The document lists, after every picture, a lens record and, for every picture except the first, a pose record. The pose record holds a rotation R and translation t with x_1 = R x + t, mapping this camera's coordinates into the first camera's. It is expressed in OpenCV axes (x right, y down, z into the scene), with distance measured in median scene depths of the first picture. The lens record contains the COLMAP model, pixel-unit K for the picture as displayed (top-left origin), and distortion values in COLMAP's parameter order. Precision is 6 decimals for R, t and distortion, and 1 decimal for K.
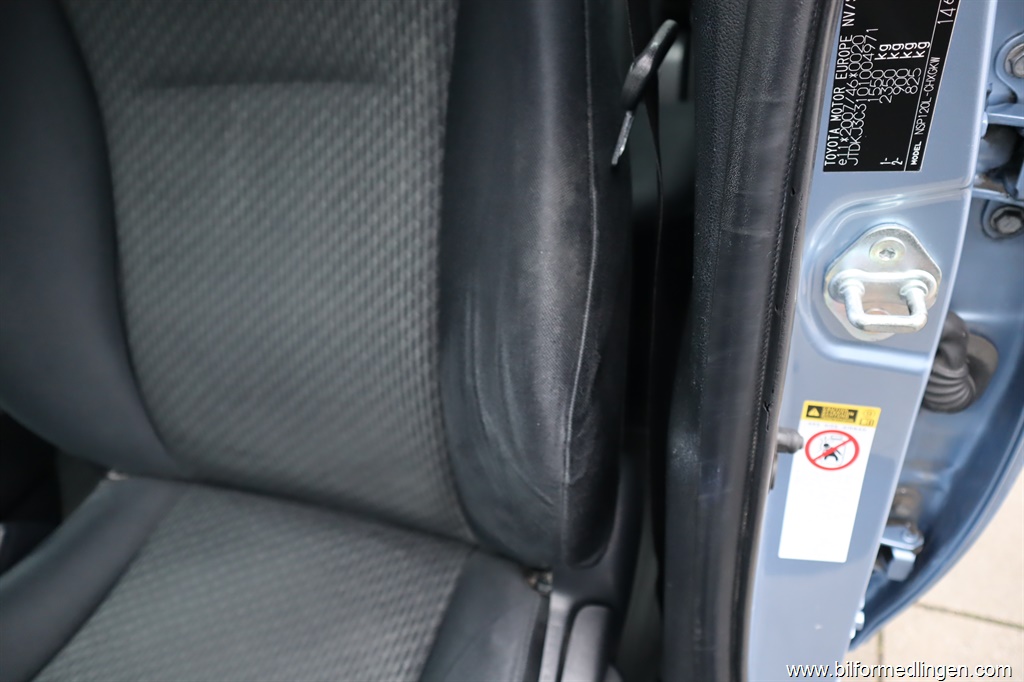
lens RADIAL K [[720.8, 0, 512.0], [0, 720.8, 341.0], [0, 0, 1]] dist [-0.088755, -0.002231]
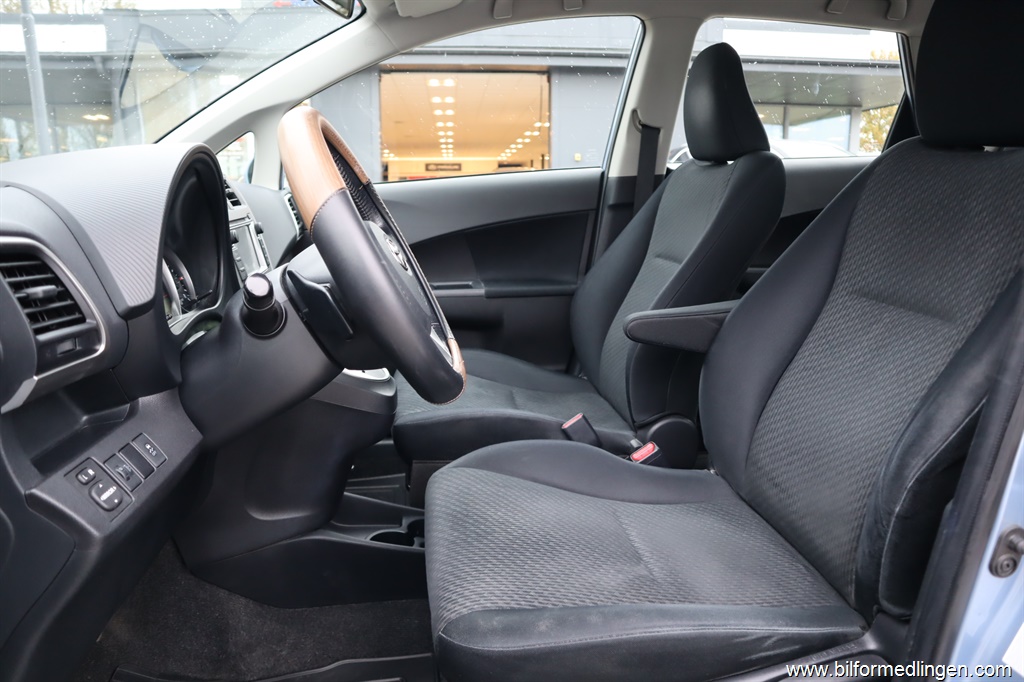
lens RADIAL K [[687.1, 0, 512.0], [0, 687.1, 341.0], [0, 0, 1]] dist [-0.006412, -0.000677]
pose [[0.418889, 0.351708, -0.837158, 0.753710], [-0.661862, 0.749448, -0.016317, 0.418283], [0.621668, 0.560918, 0.546718, -0.610078]]
